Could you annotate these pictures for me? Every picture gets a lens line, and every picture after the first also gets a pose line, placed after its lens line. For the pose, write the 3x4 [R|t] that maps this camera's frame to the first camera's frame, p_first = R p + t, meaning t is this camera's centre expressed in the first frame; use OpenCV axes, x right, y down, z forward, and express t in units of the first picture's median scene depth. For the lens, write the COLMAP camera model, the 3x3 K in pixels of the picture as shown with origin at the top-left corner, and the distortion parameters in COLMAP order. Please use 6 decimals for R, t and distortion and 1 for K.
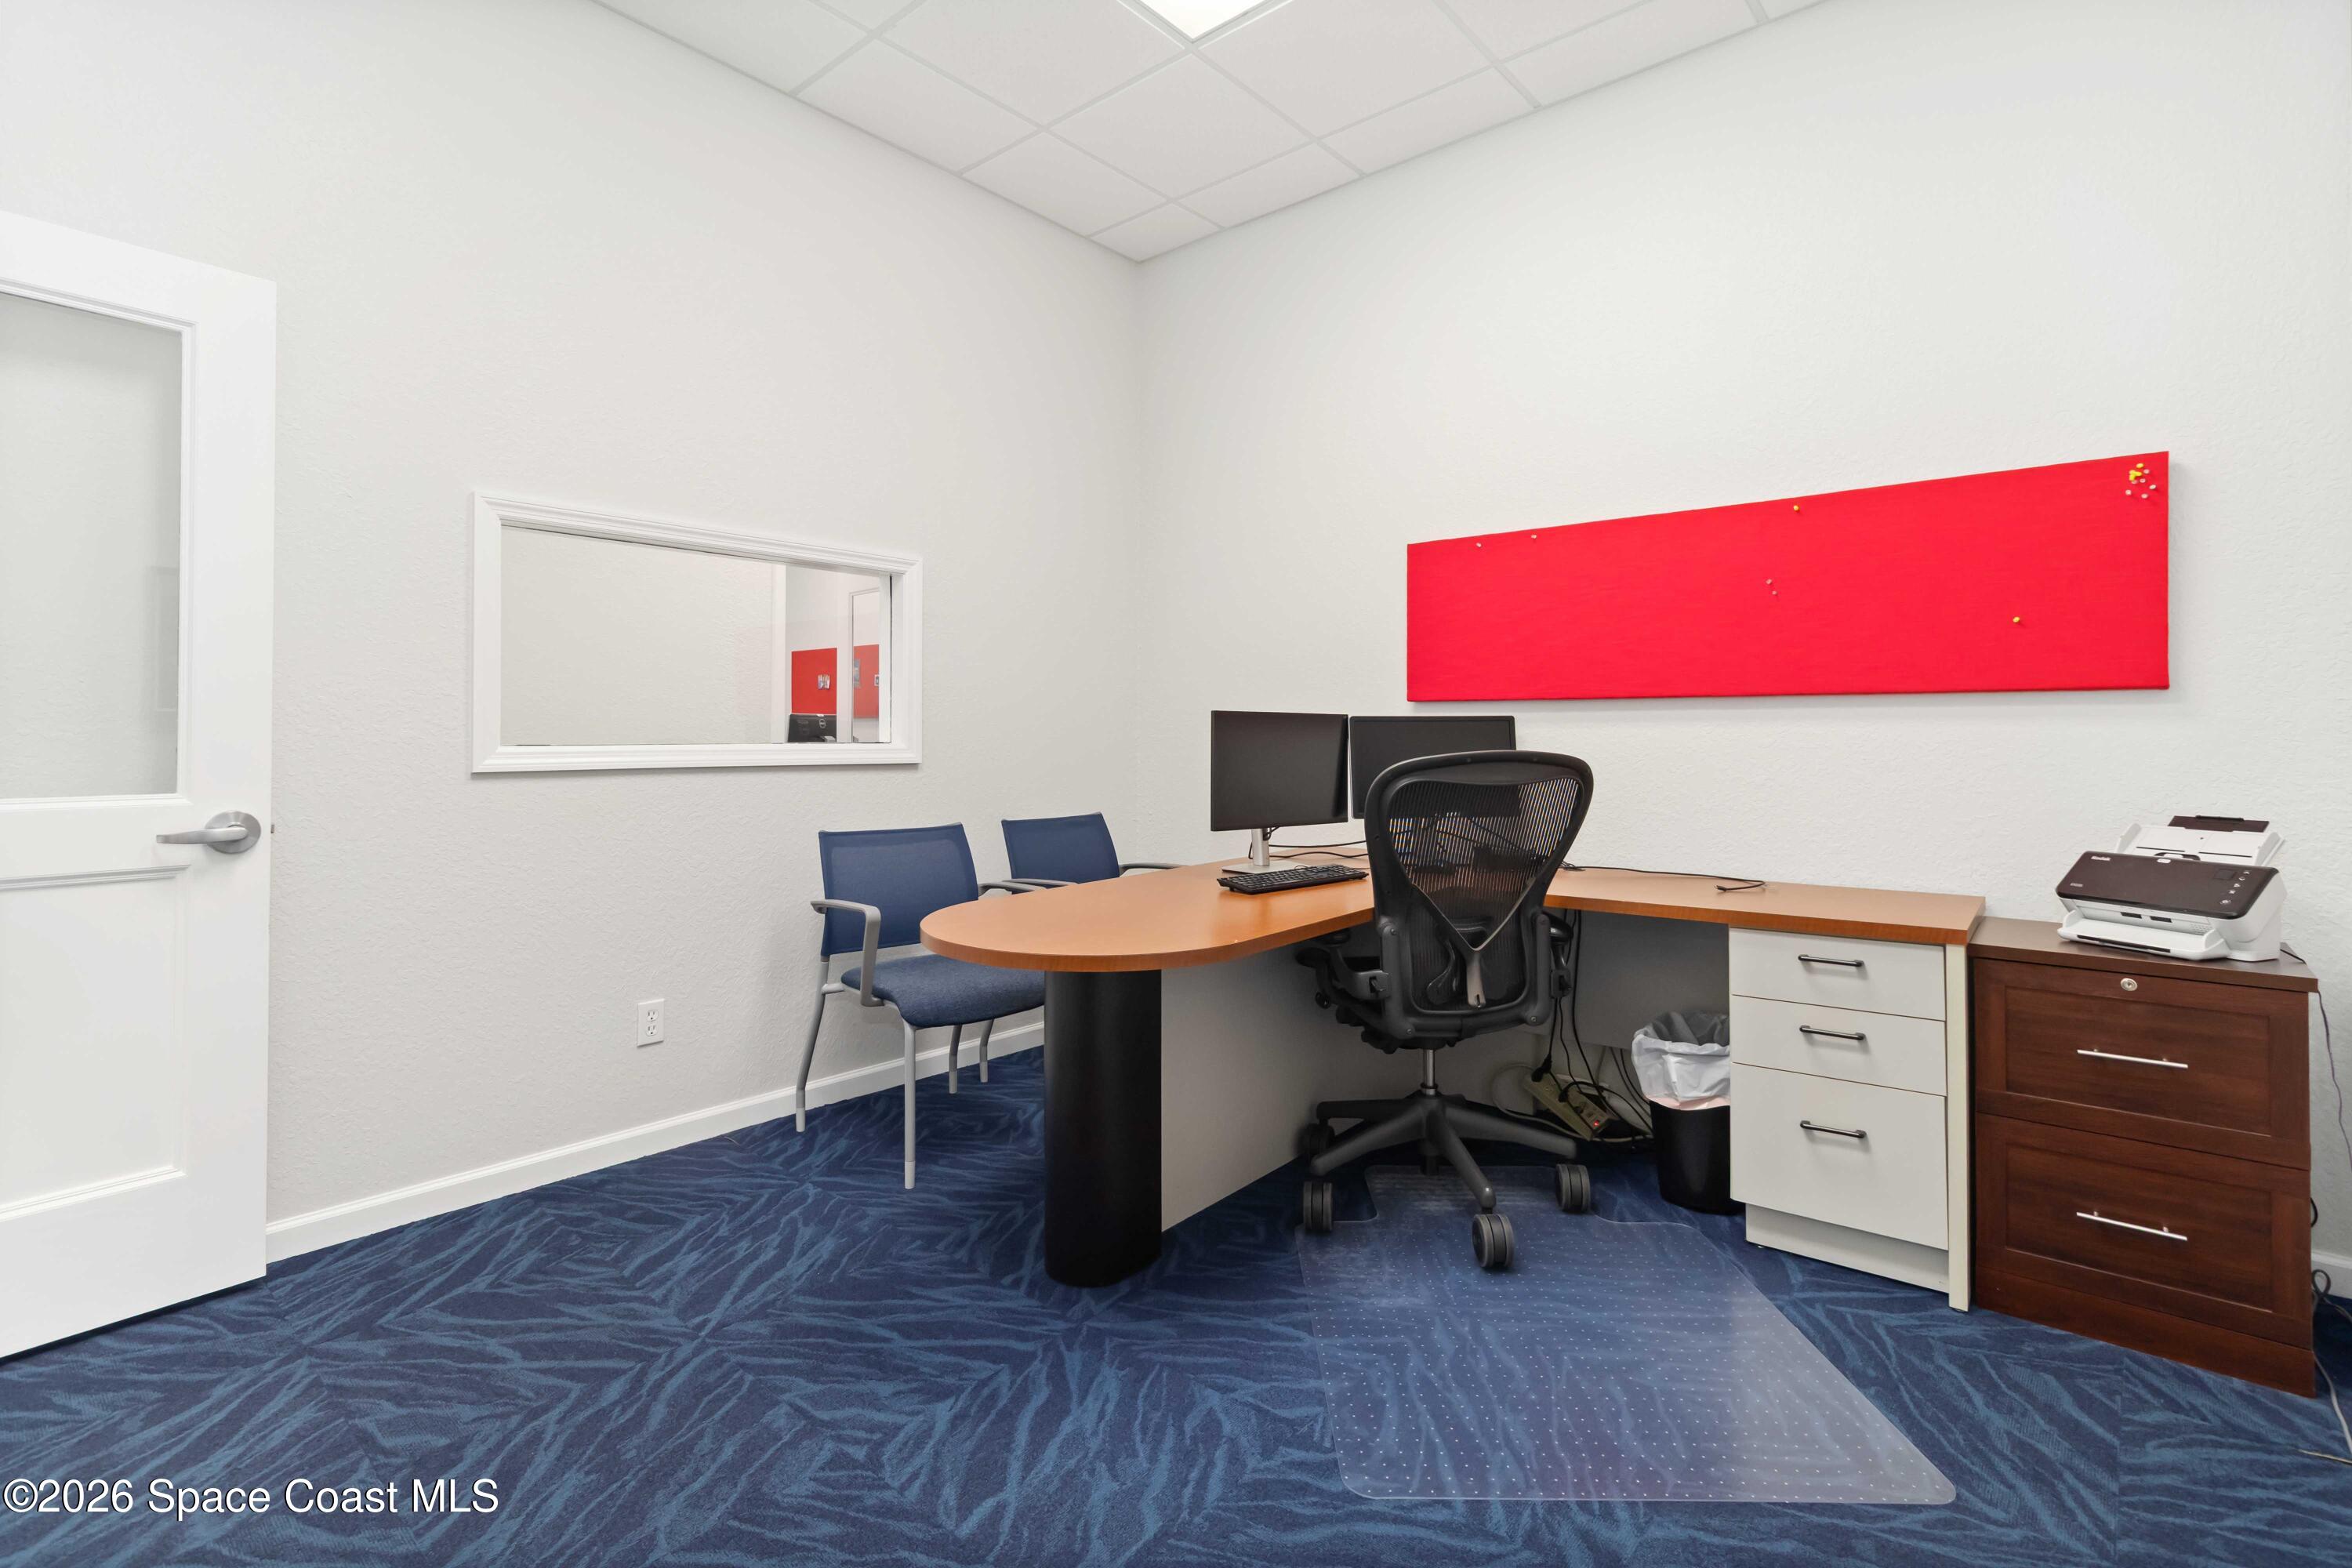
lens RADIAL K [[1092.2, 0, 1174.1], [0, 1092.2, 727.2], [0, 0, 1]] dist [-0.002159, 0.000201]
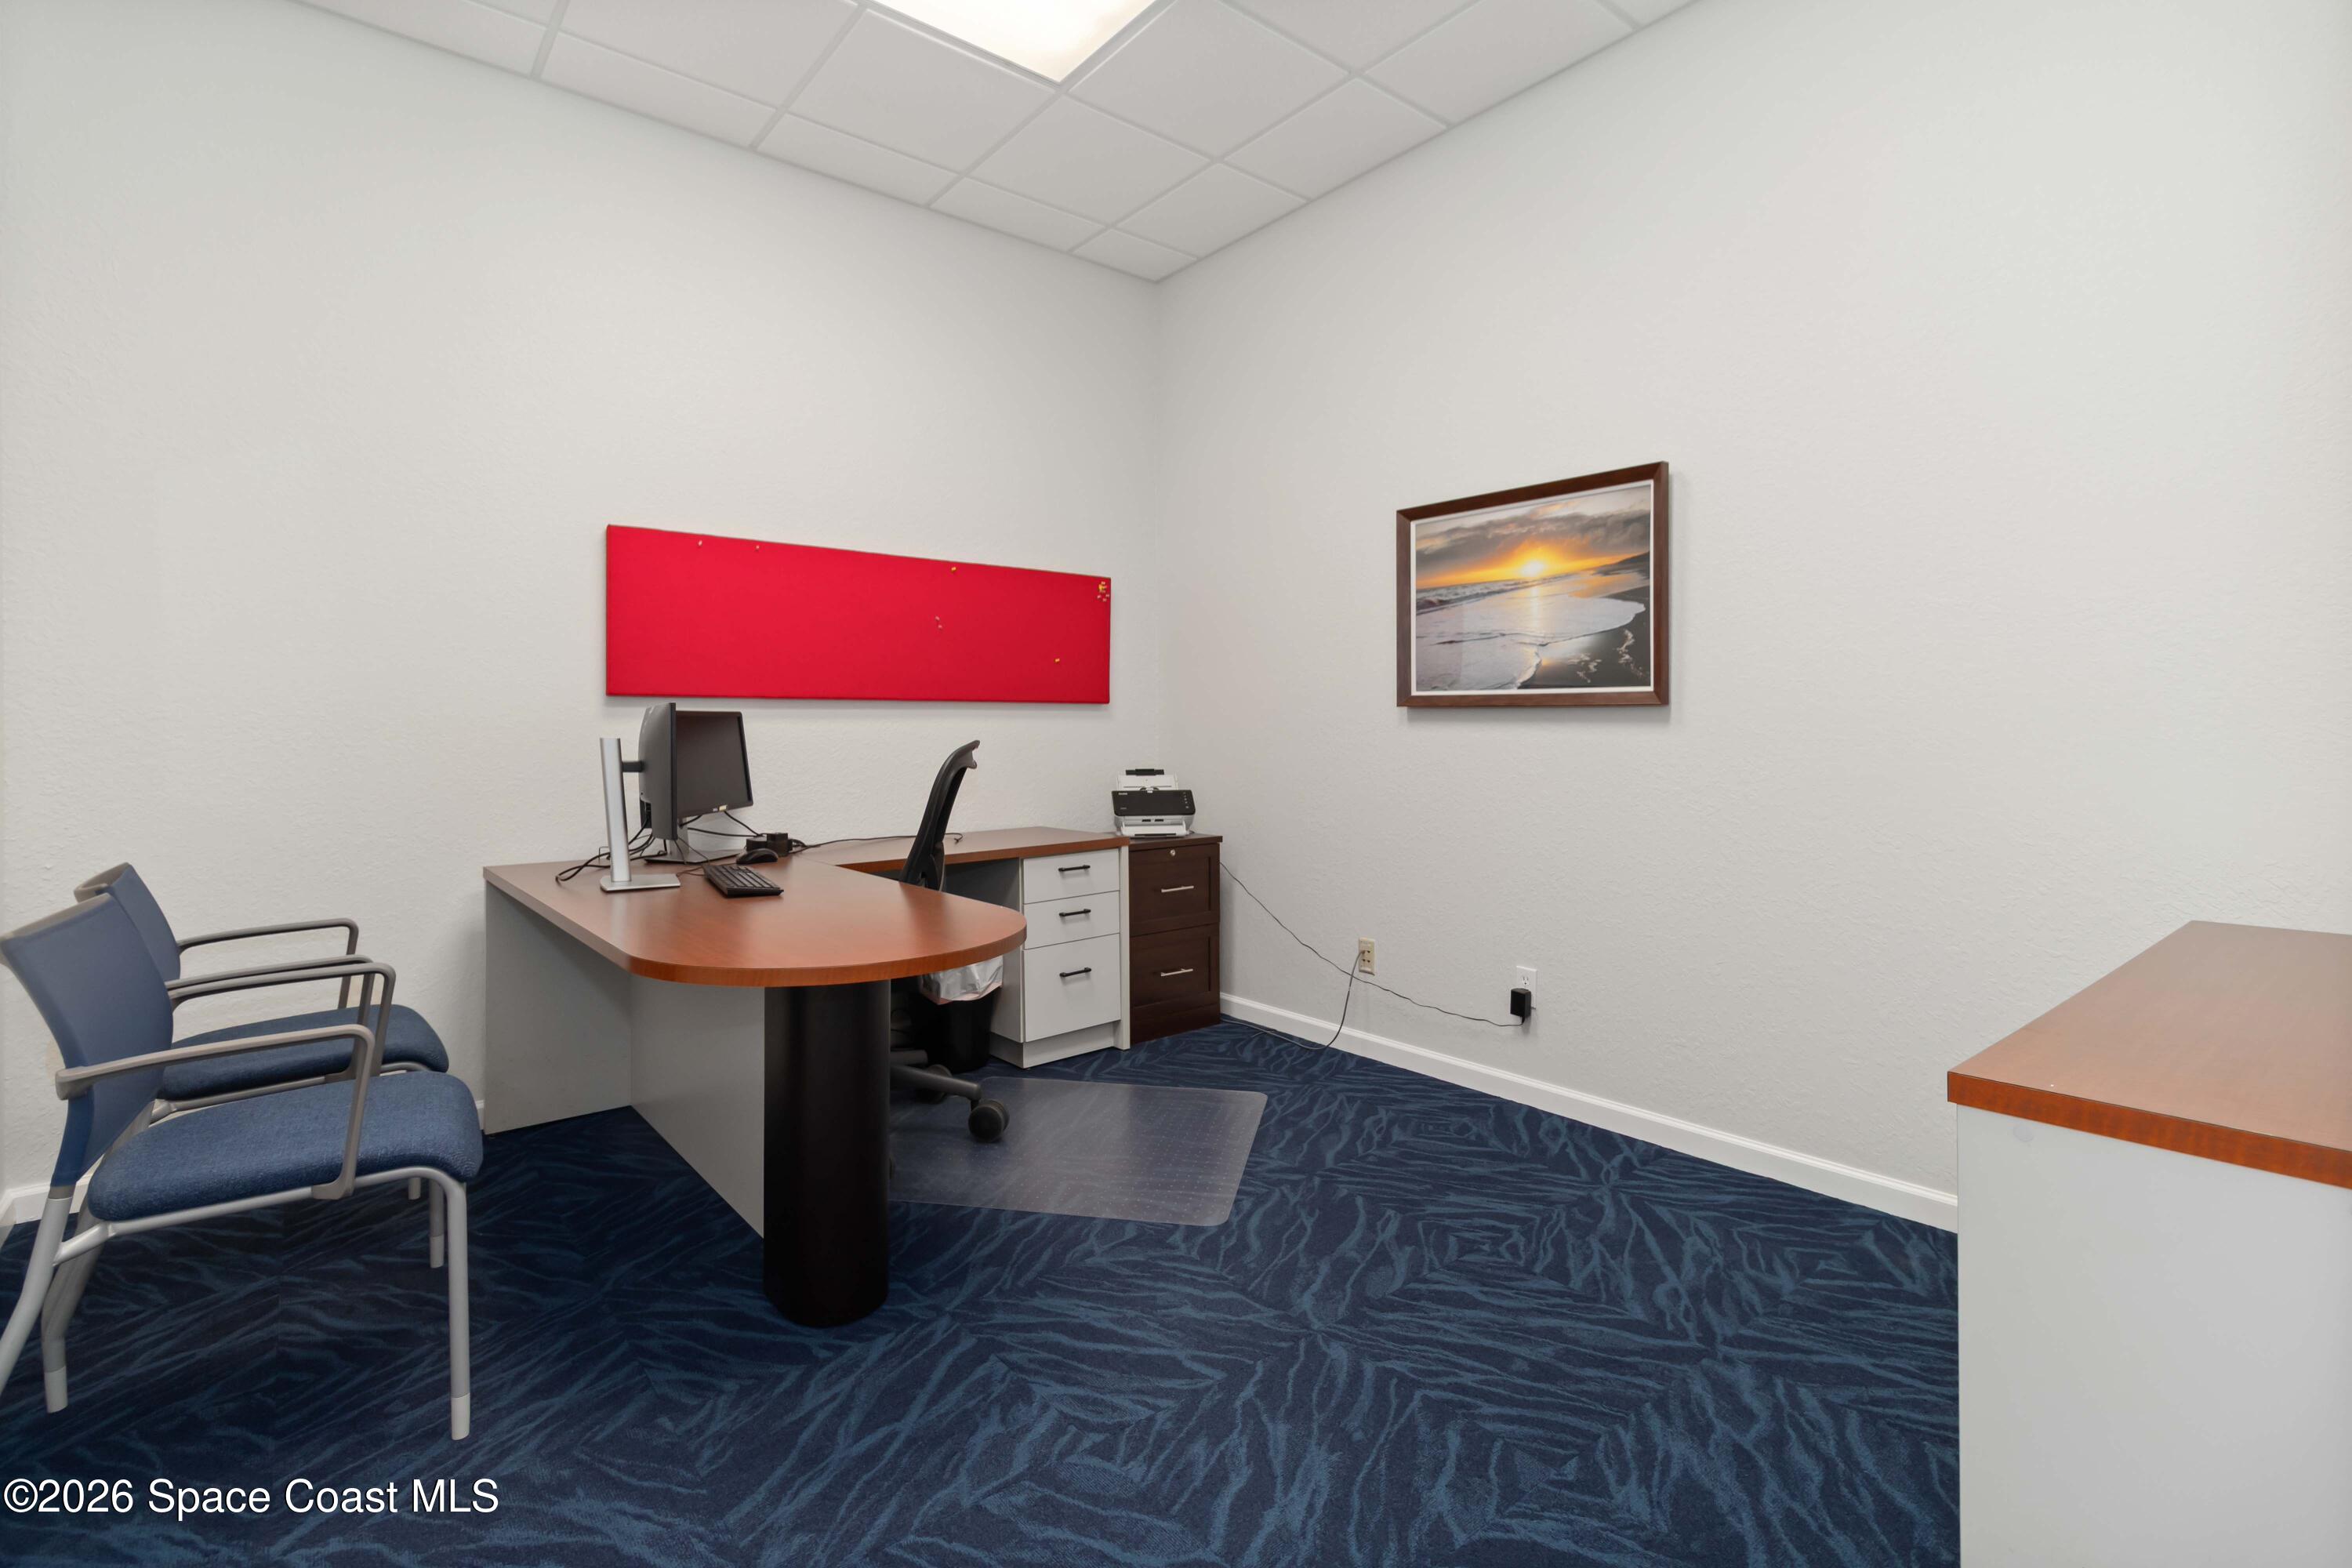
lens RADIAL K [[1092.2, 0, 1185.0], [0, 1092.2, 731.6], [0, 0, 1]] dist [-0.002159, 0.000201]
pose [[0.170035, -0.005131, 0.985425, -1.052210], [-0.002251, 0.999982, 0.005595, 0.002878], [-0.985435, -0.003170, 0.170021, 0.619497]]
